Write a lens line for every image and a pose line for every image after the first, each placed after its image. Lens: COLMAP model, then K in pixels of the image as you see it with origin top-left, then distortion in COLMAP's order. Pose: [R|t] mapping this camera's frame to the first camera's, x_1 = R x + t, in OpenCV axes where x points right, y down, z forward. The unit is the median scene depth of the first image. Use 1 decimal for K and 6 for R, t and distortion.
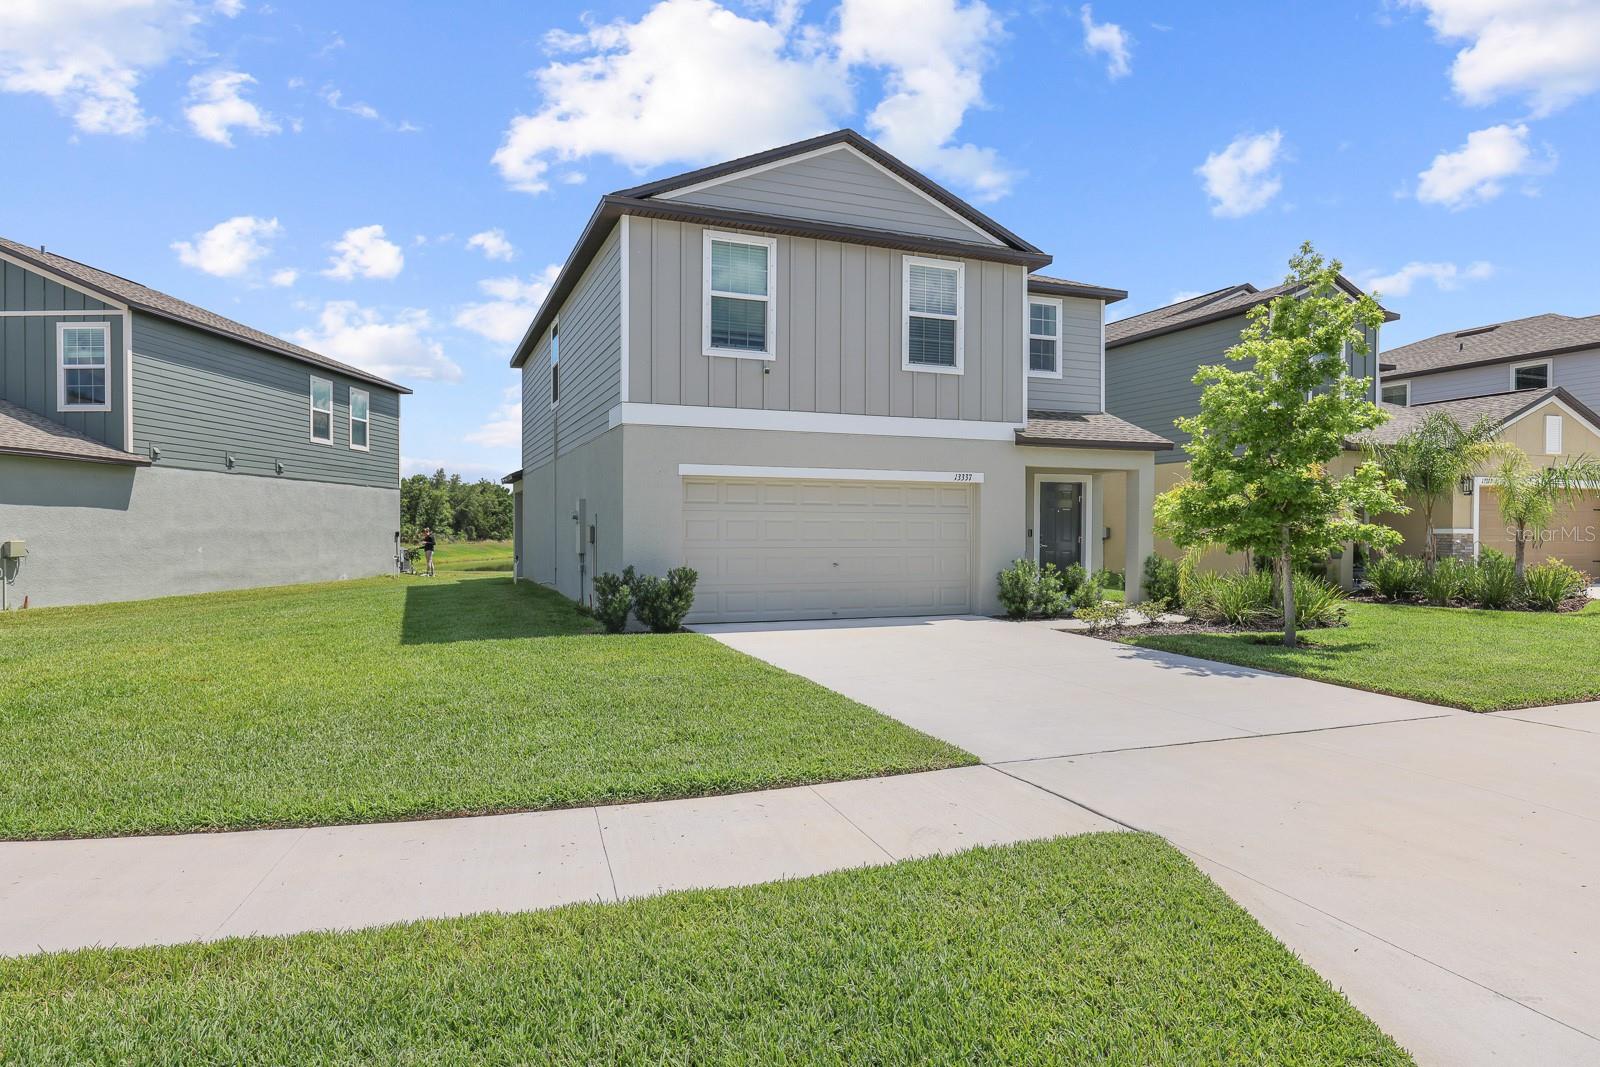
lens RADIAL K [[964.8, 0, 803.3], [0, 964.8, 535.5], [0, 0, 1]] dist [0.000345, -0.001718]
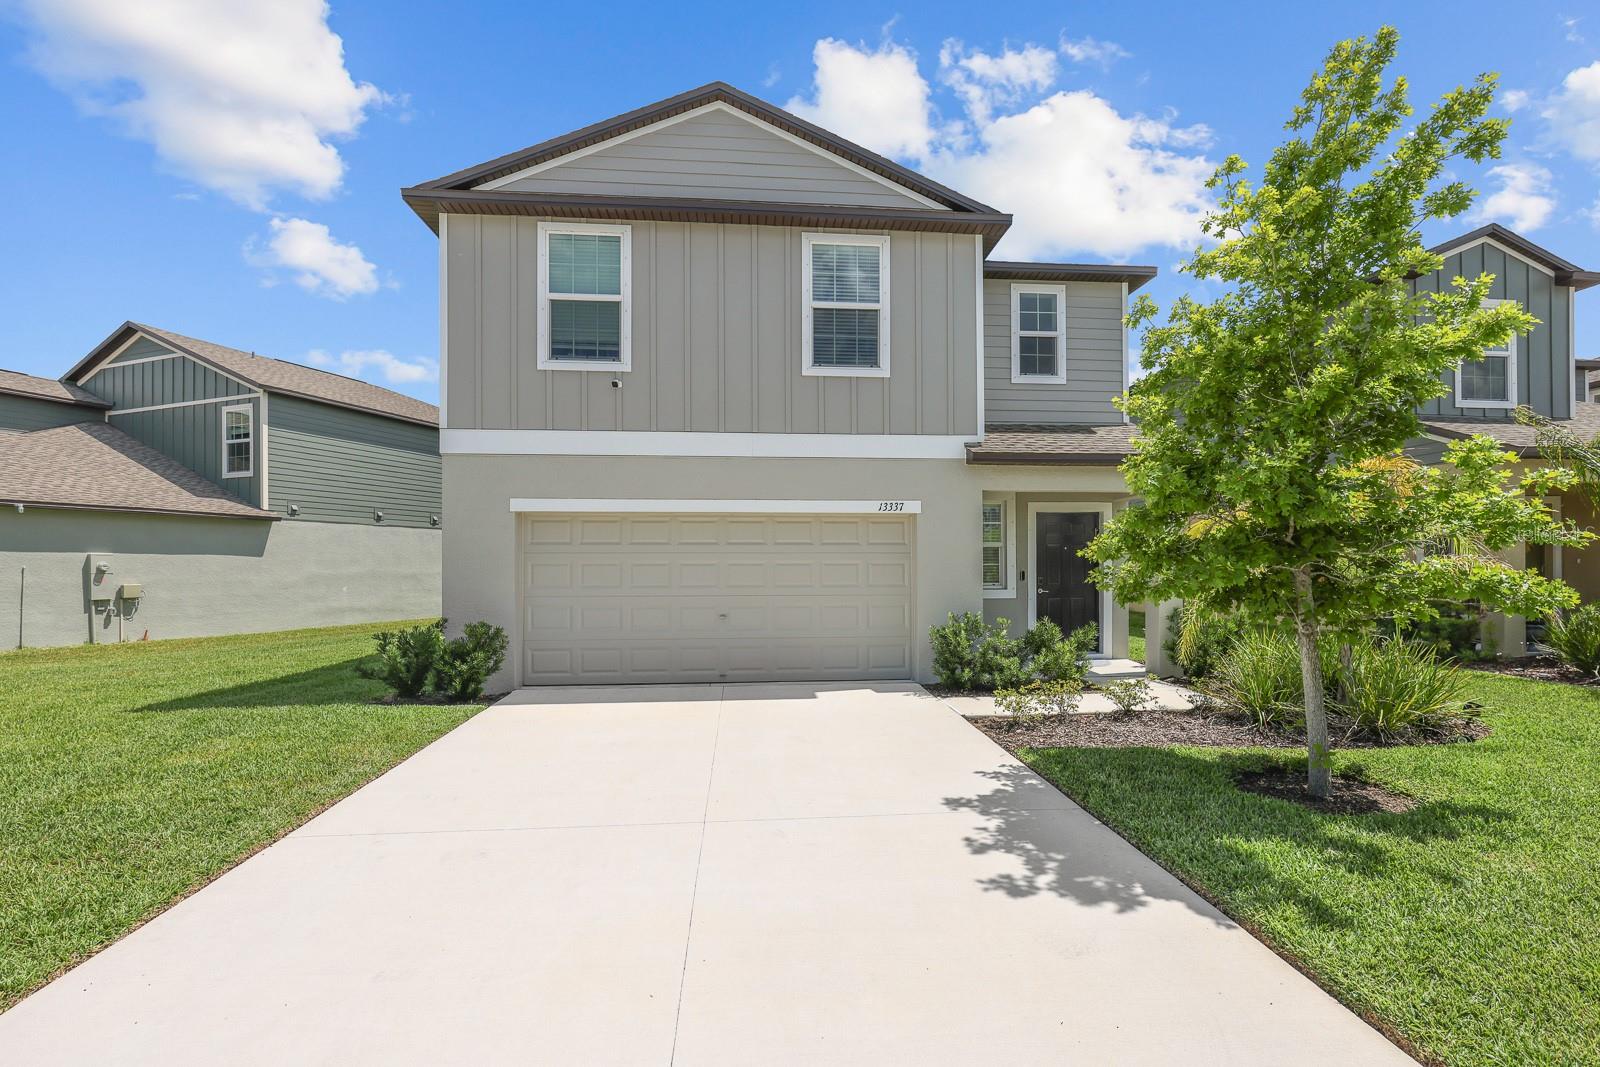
lens RADIAL K [[724.1, 0, 809.6], [0, 724.1, 559.1], [0, 0, 1]] dist [-0.000643, 0.000218]
pose [[0.955471, -0.008747, -0.294955, 0.253853], [0.004500, 0.999876, -0.015073, -0.008198], [0.295051, 0.013074, 0.955392, 0.381568]]
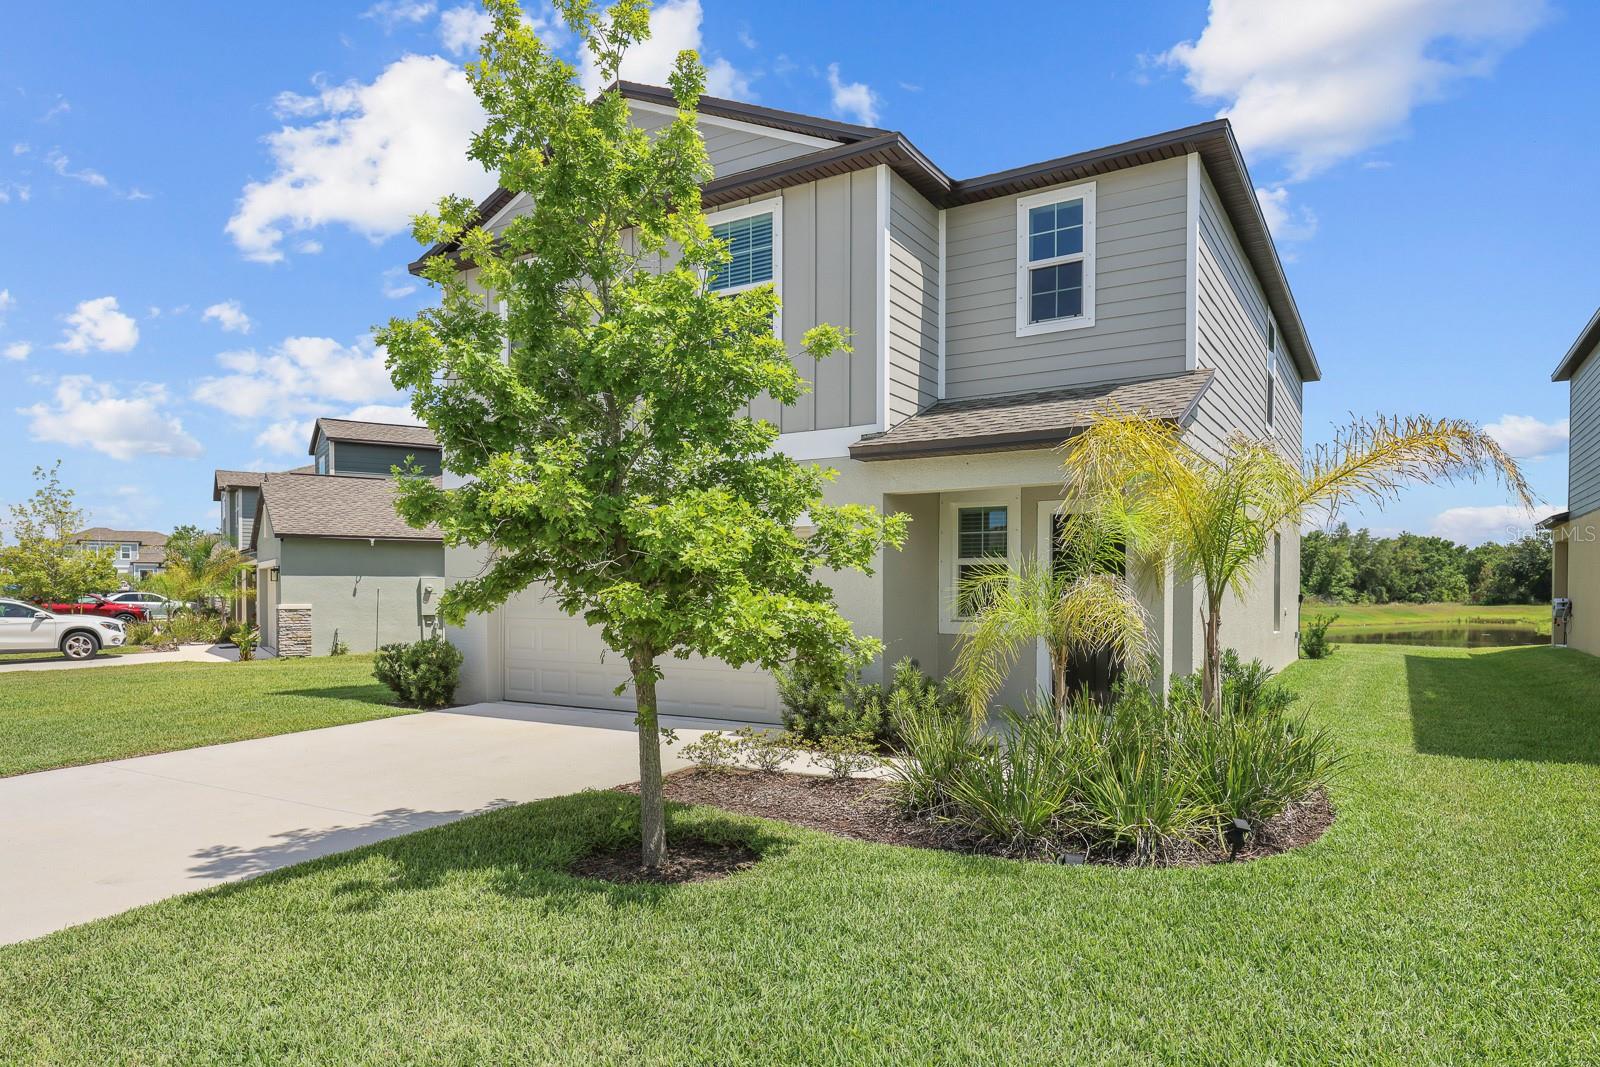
lens RADIAL K [[964.8, 0, 800.0], [0, 964.8, 590.4], [0, 0, 1]] dist [0.000345, -0.001718]
pose [[0.590494, -0.001733, -0.807040, 0.647662], [-0.002798, 0.999987, -0.004194, -0.008153], [0.807037, 0.004735, 0.590481, 0.567136]]
